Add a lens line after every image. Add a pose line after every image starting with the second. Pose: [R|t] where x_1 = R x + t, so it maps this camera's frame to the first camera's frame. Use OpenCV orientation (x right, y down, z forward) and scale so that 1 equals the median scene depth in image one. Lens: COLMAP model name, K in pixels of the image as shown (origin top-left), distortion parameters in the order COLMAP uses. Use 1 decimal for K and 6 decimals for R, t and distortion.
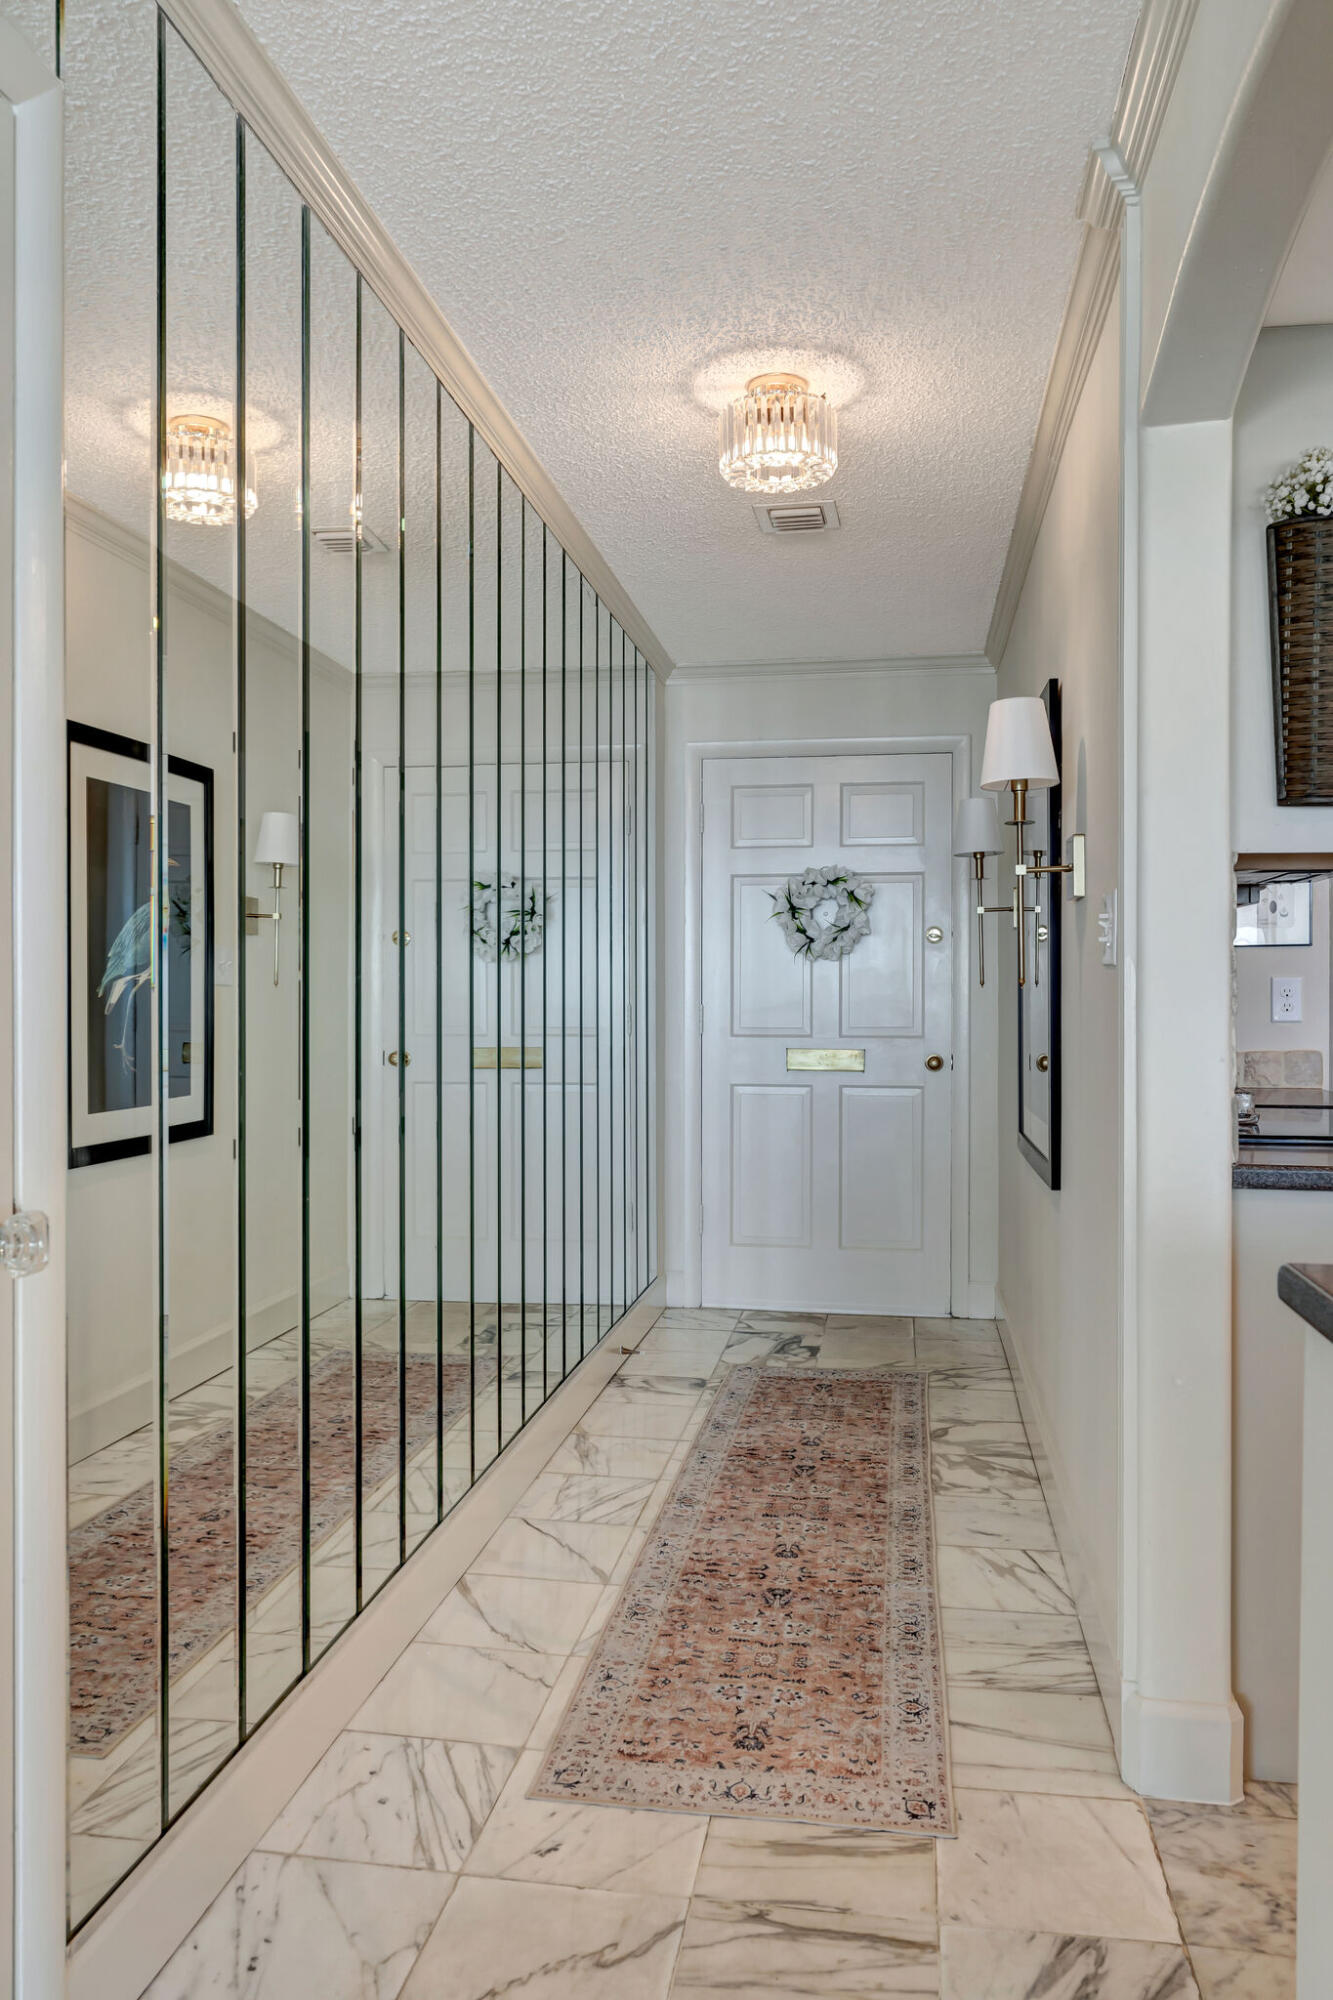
lens RADIAL K [[1421.7, 0, 666.5], [0, 1421.7, 1000.0], [0, 0, 1]] dist [-0.002905, -0.001537]
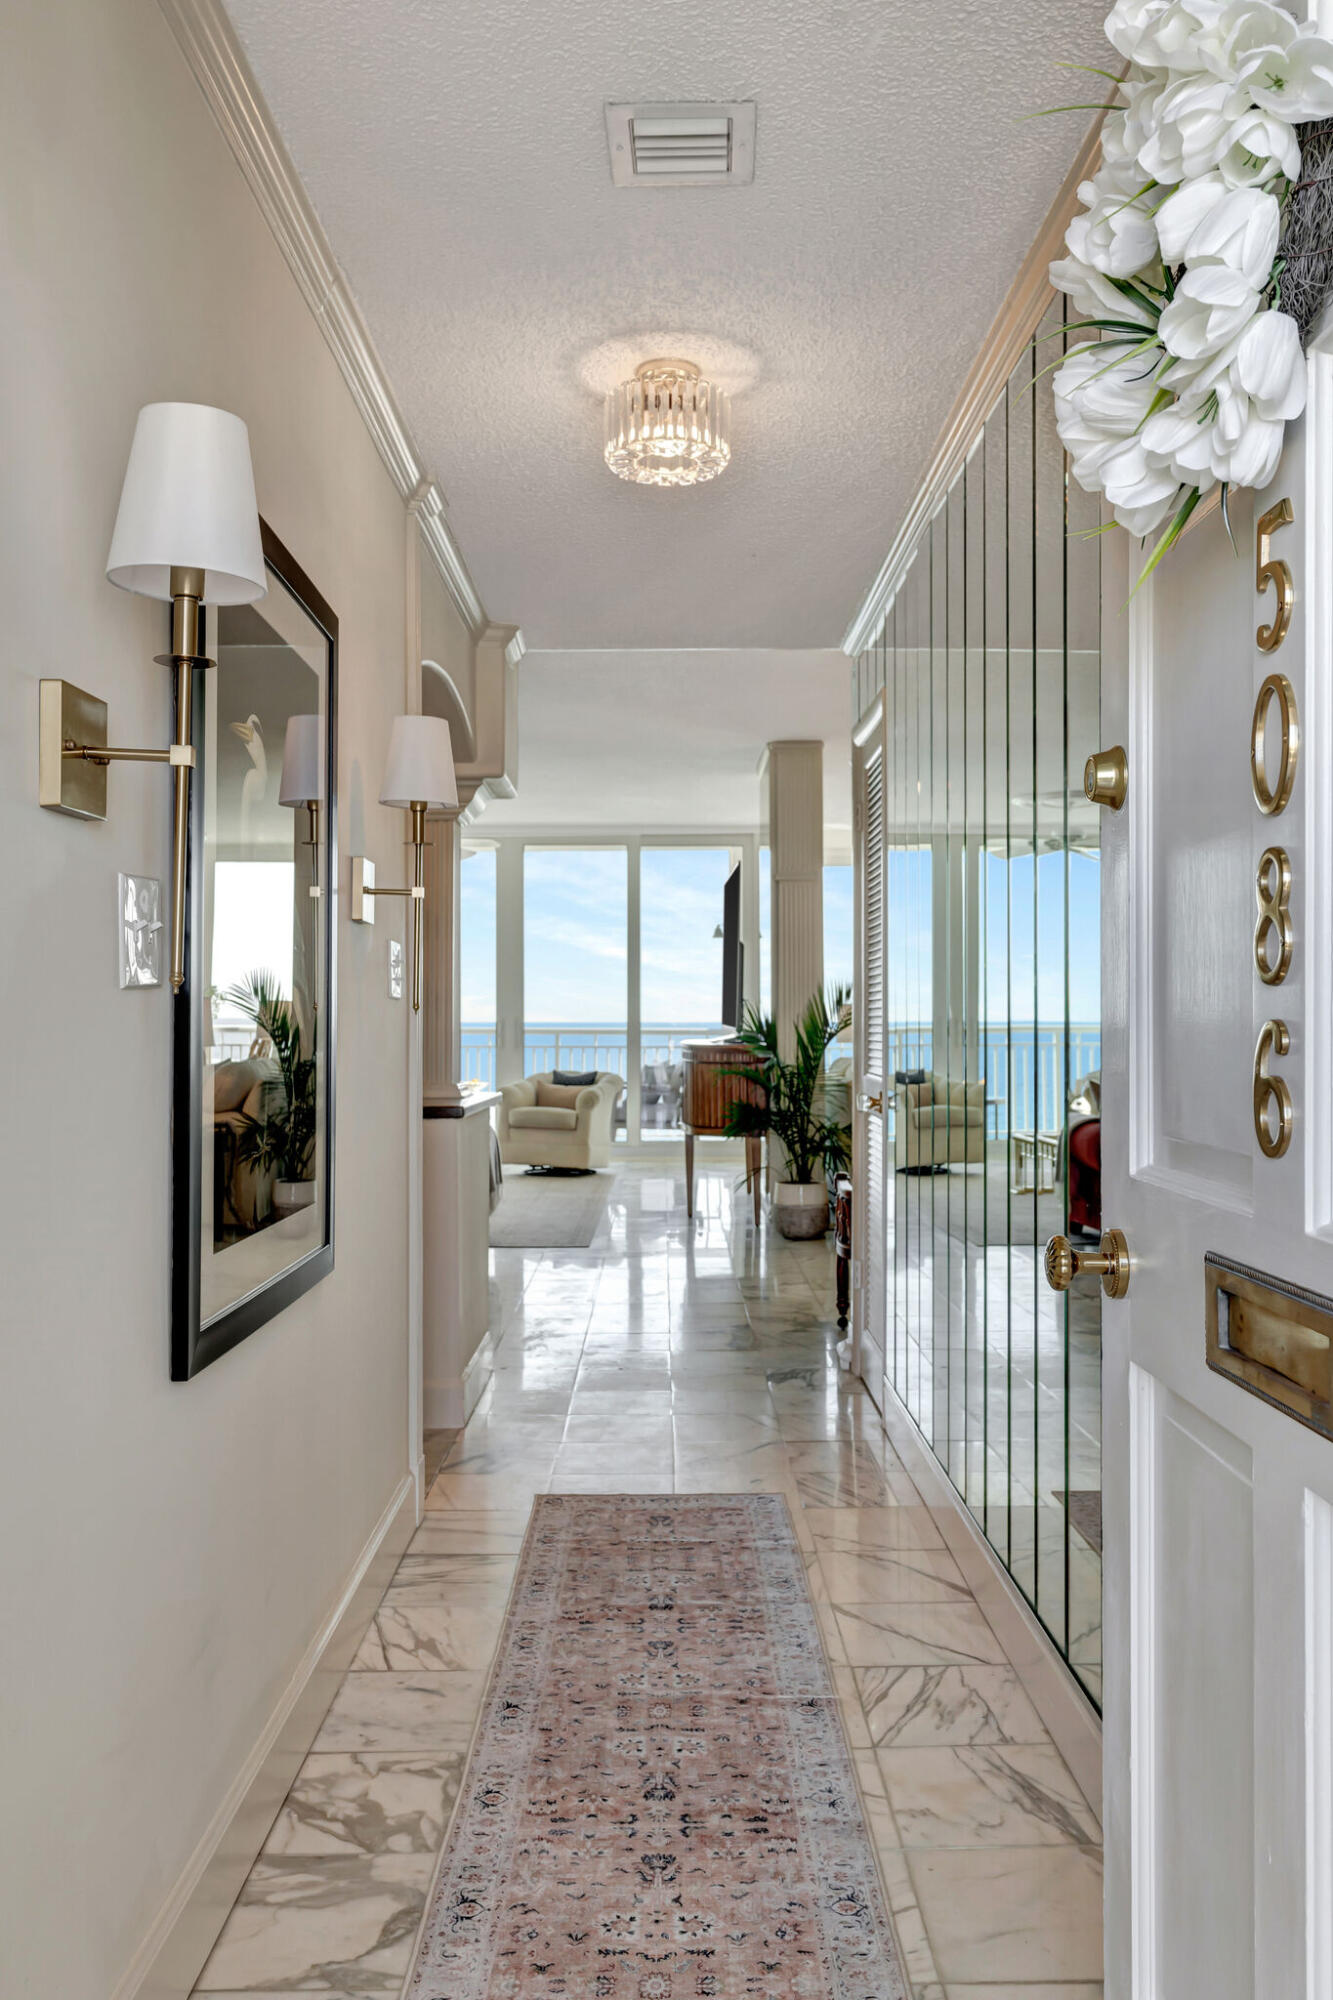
lens RADIAL K [[1630.4, 0, 666.5], [0, 1630.4, 1000.0], [0, 0, 1]] dist [-0.001100, -0.000107]
pose [[-0.986458, 0.001650, -0.164008, 0.230369], [0.003491, 0.999934, -0.010940, -0.005213], [0.163979, -0.011365, -0.986398, 1.867198]]
